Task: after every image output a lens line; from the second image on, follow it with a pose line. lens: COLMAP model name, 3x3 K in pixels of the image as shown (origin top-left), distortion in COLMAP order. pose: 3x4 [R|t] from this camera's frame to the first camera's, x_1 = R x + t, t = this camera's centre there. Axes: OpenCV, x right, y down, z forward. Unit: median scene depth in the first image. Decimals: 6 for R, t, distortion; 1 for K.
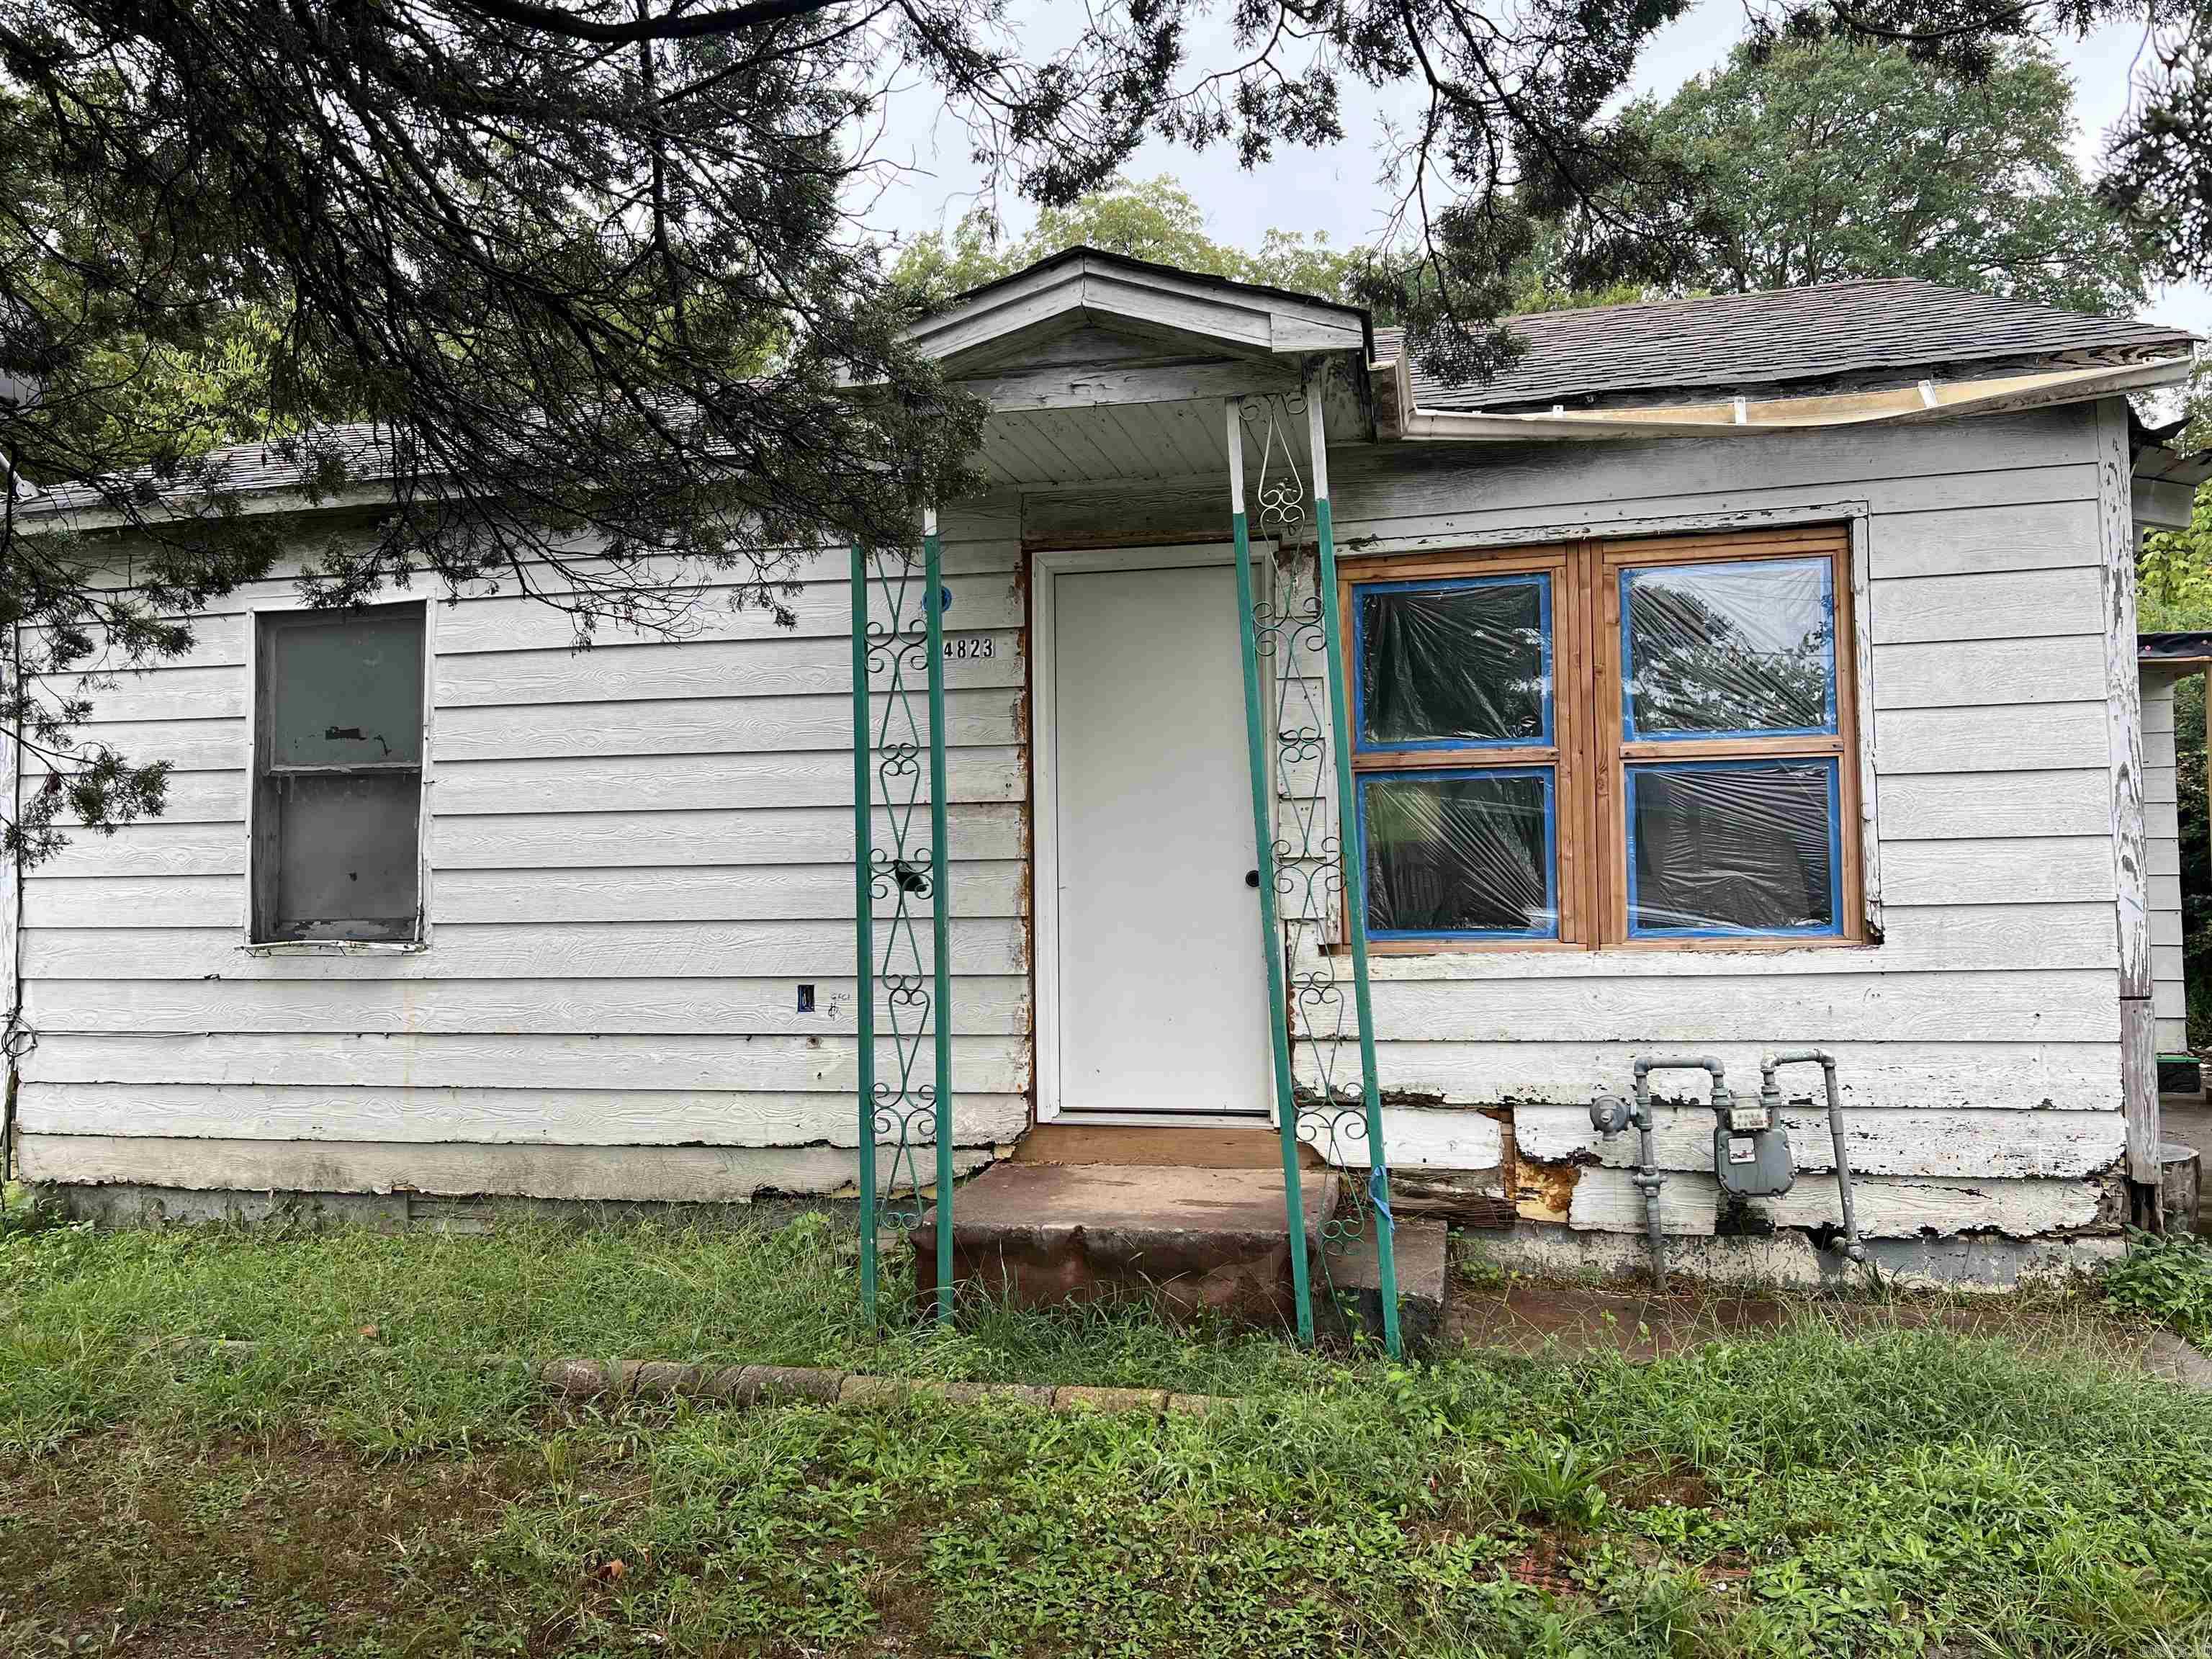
lens RADIAL K [[1660.7, 0, 1101.9], [0, 1660.7, 837.0], [0, 0, 1]] dist [0.042690, -0.050787]
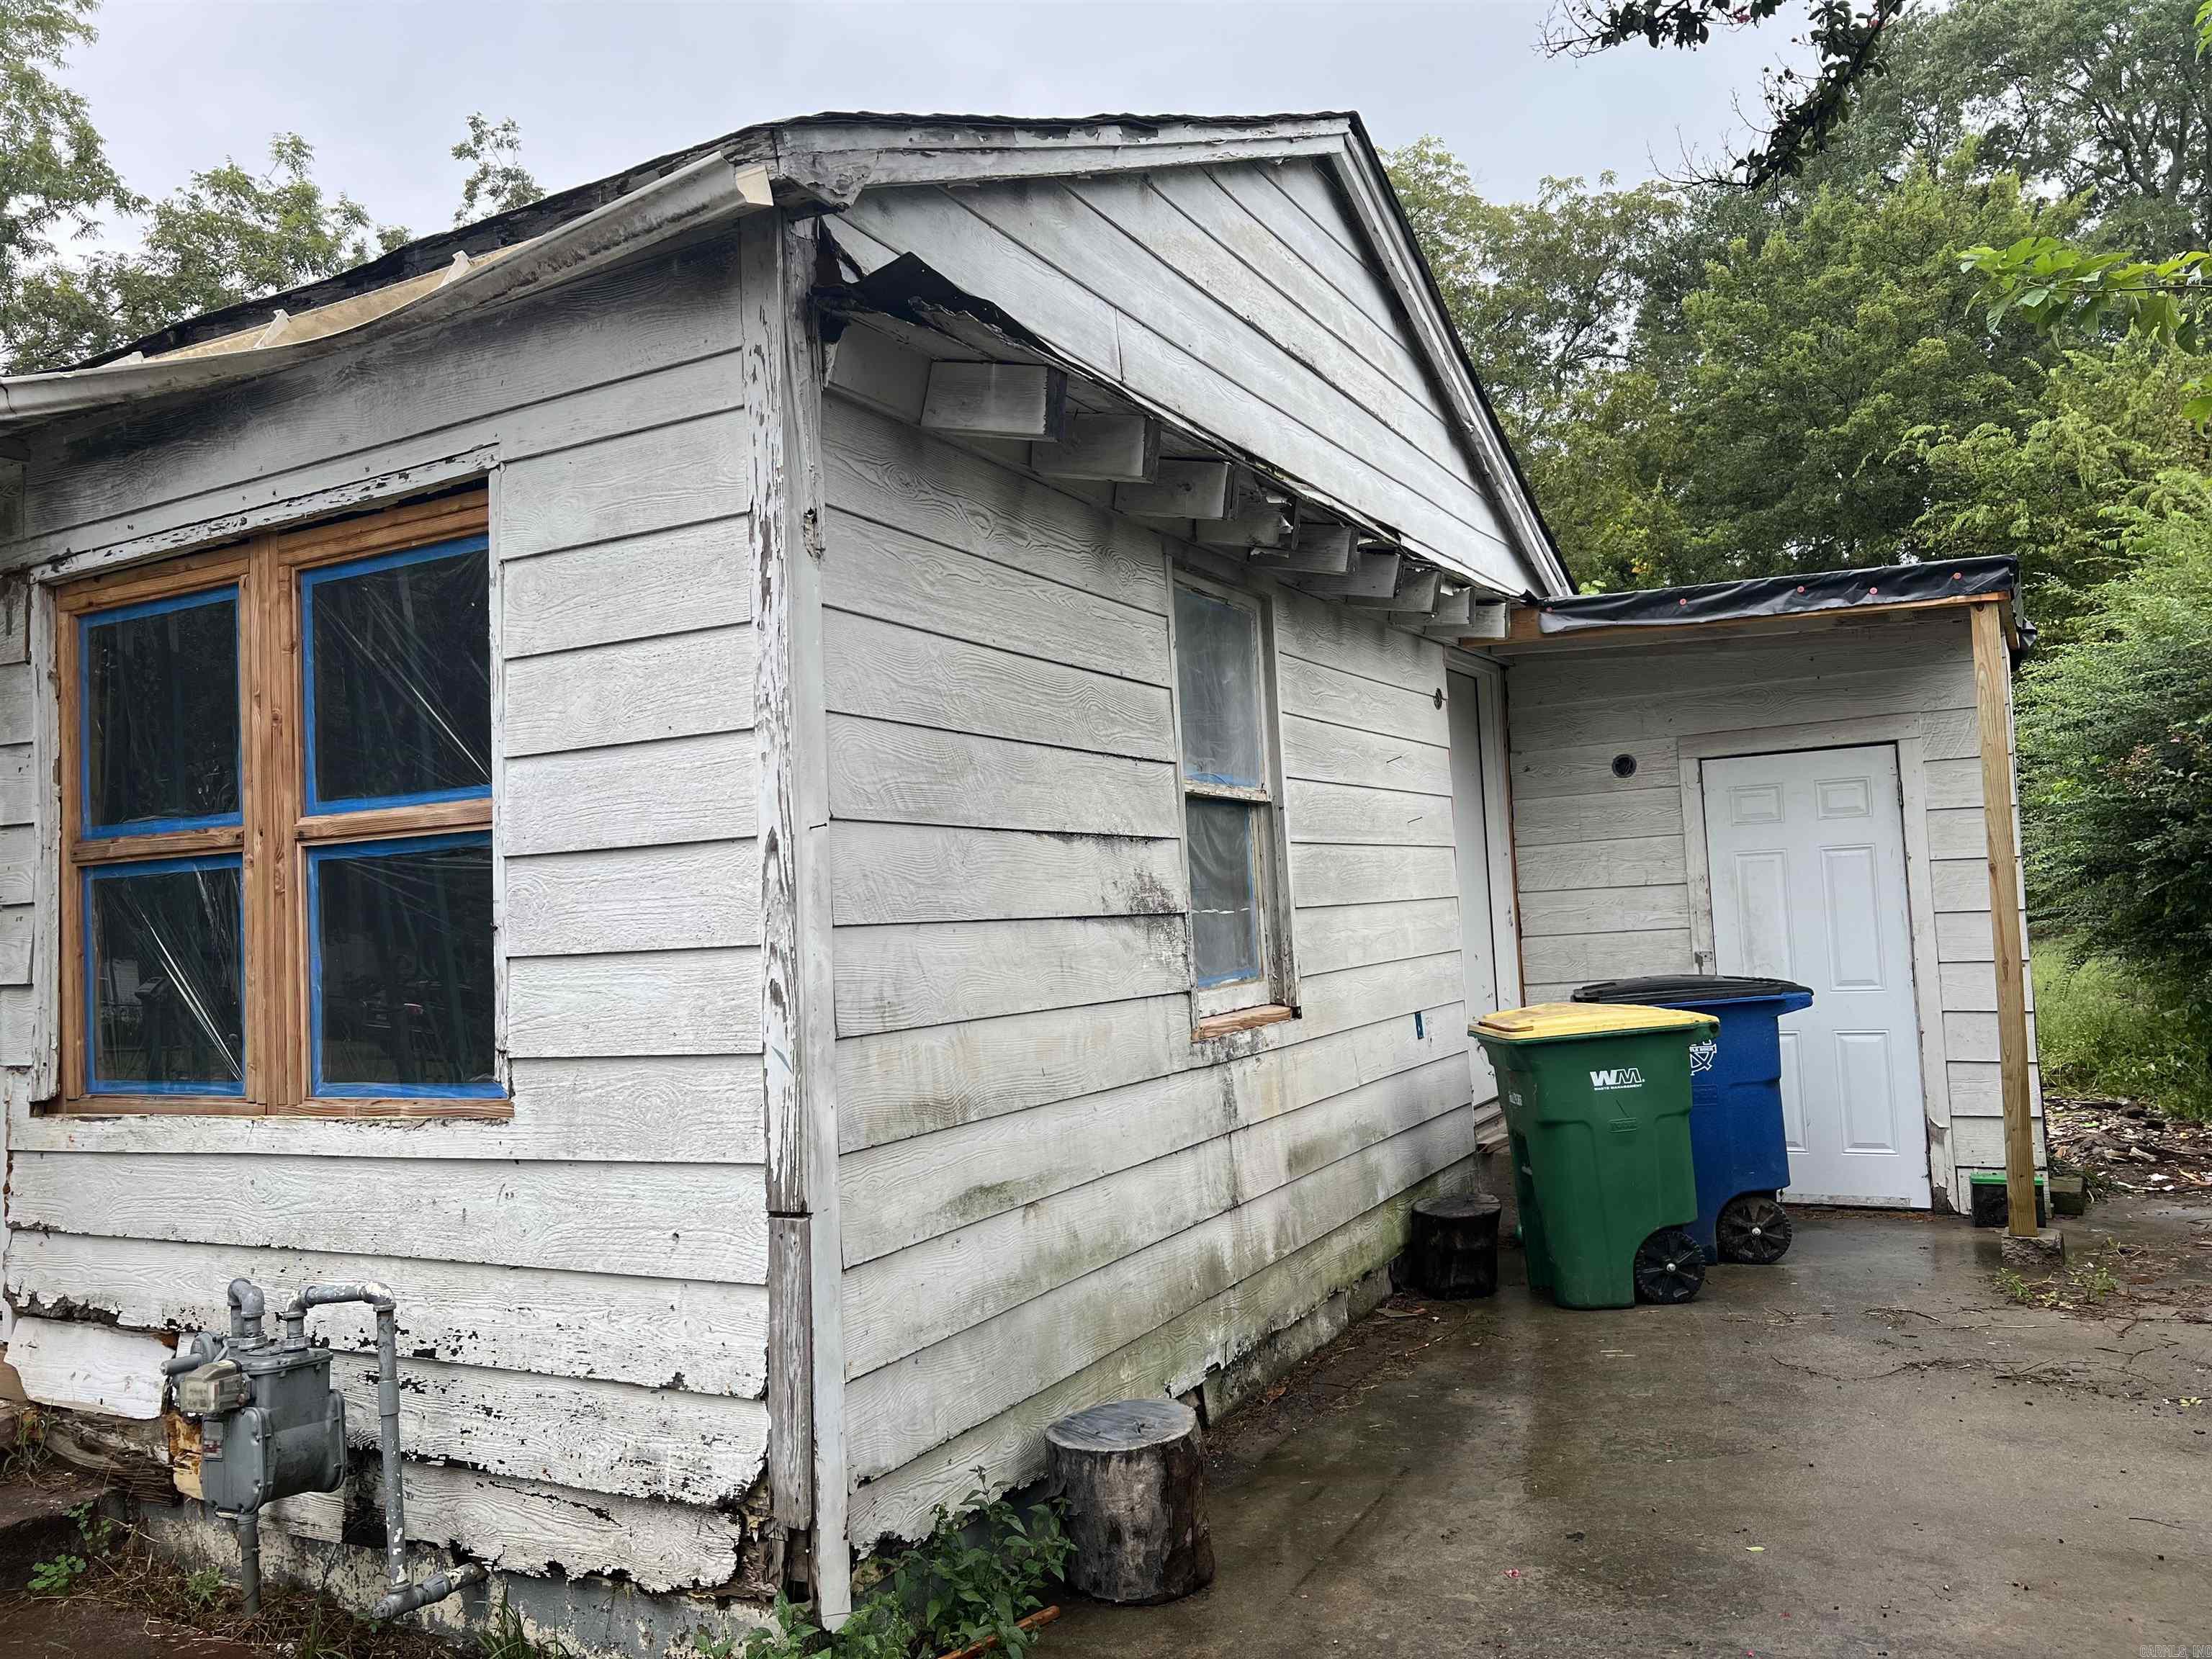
lens RADIAL K [[1673.8, 0, 1106.0], [0, 1673.8, 829.5], [0, 0, 1]] dist [0.044933, -0.059145]
pose [[0.963513, -0.041195, -0.264471, 0.865954], [0.038589, 0.999142, -0.015044, -0.029102], [0.264864, 0.004289, 0.964276, 0.424941]]
